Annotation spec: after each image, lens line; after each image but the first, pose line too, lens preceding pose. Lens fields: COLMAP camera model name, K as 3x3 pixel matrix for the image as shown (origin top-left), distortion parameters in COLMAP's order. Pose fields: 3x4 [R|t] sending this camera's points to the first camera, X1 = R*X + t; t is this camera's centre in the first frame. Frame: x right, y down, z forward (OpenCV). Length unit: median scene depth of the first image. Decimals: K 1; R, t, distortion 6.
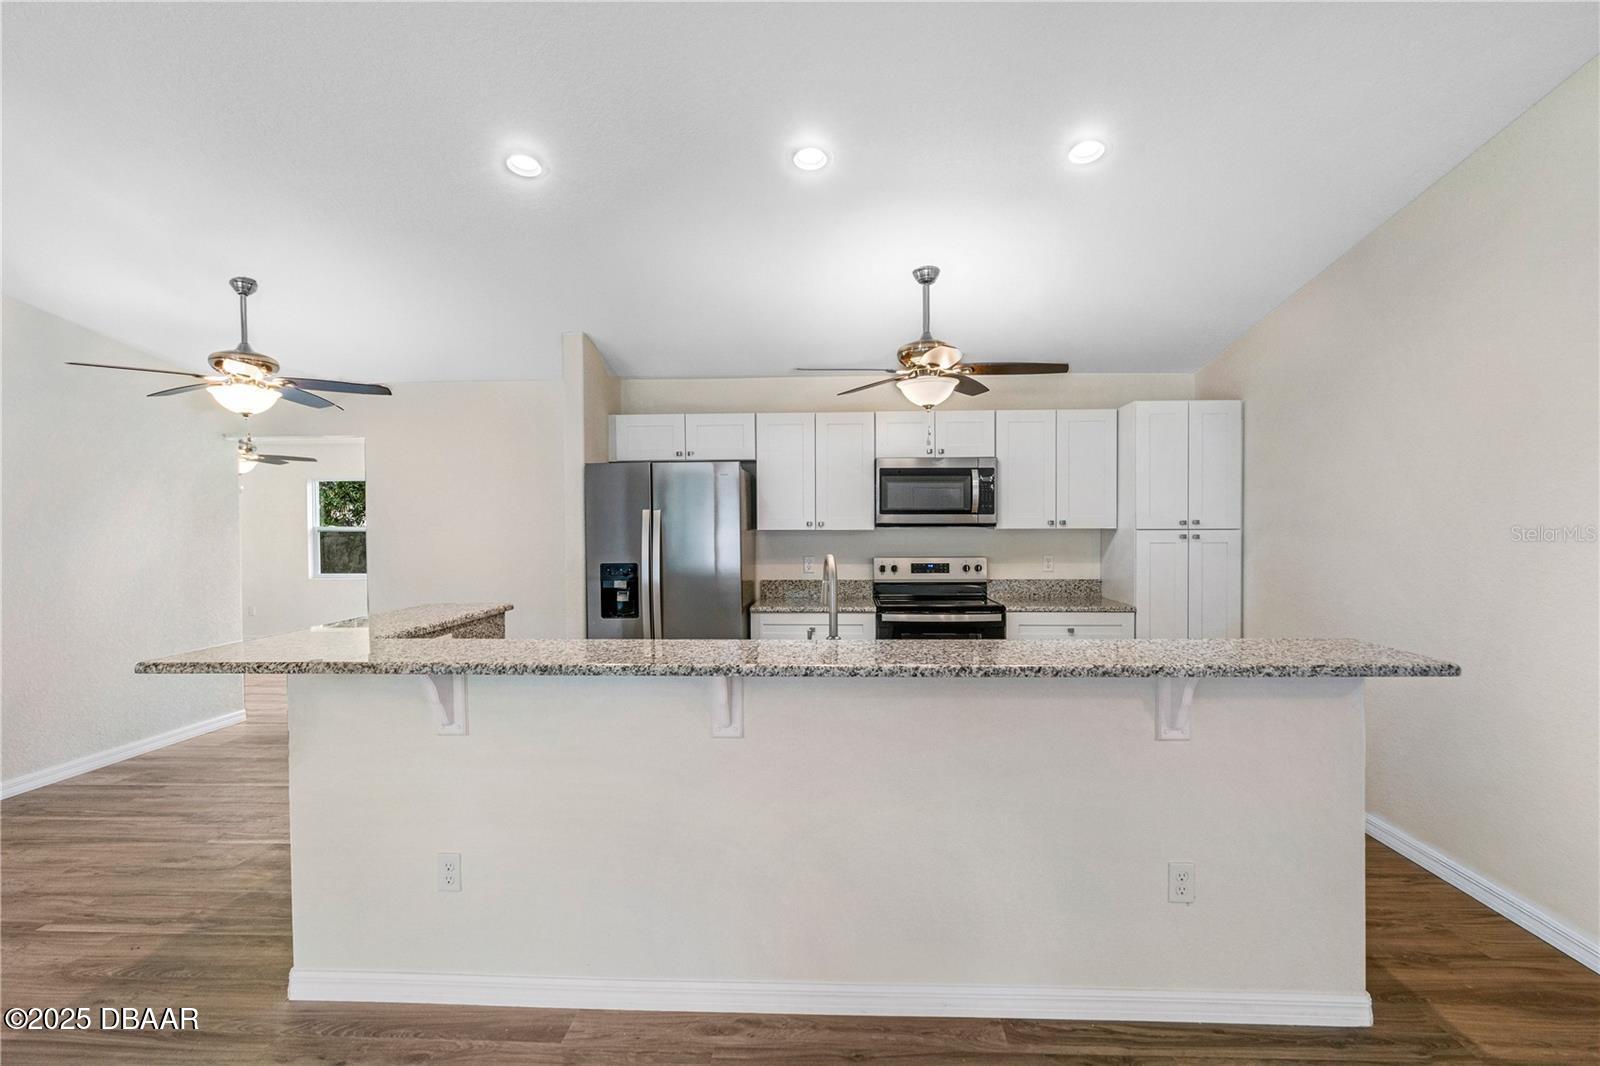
lens RADIAL K [[752.5, 0, 803.2], [0, 752.5, 540.1], [0, 0, 1]] dist [-0.009023, -0.001102]
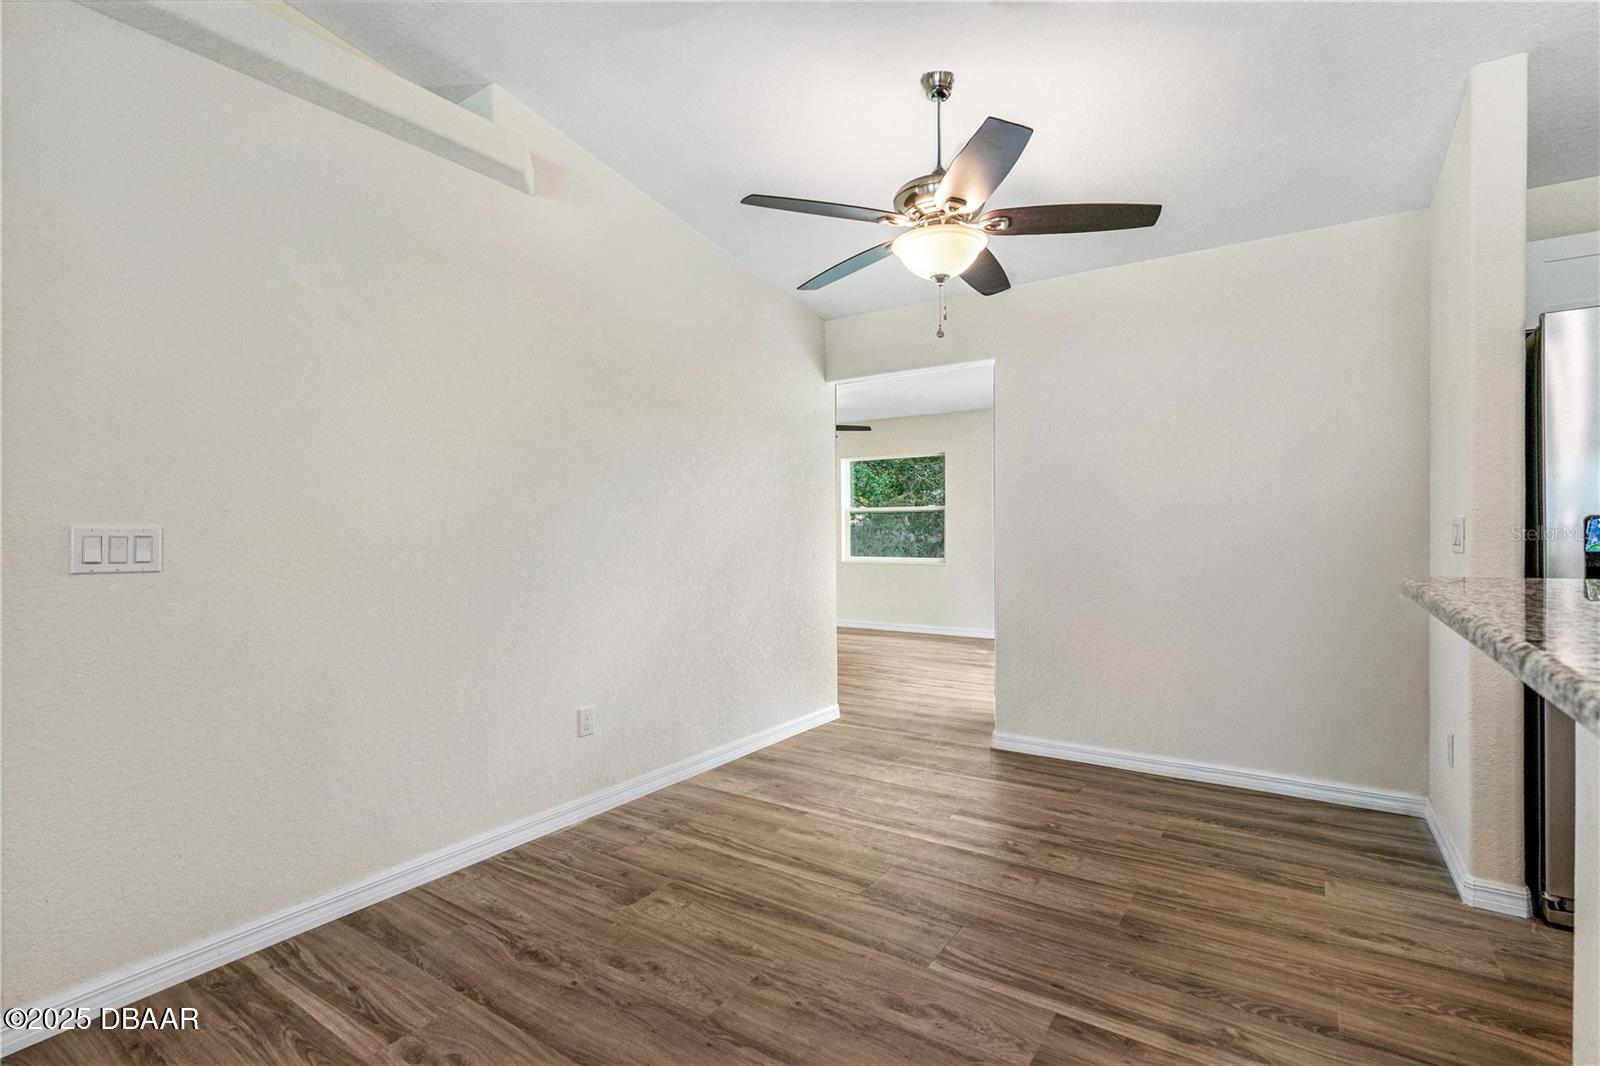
lens RADIAL K [[752.5, 0, 801.5], [0, 752.5, 527.2], [0, 0, 1]] dist [-0.009023, -0.001102]
pose [[0.848722, 0.001218, -0.528838, -0.446073], [-0.010631, 0.999835, -0.014759, 0.053287], [0.528732, 0.018148, 0.848595, 0.342759]]
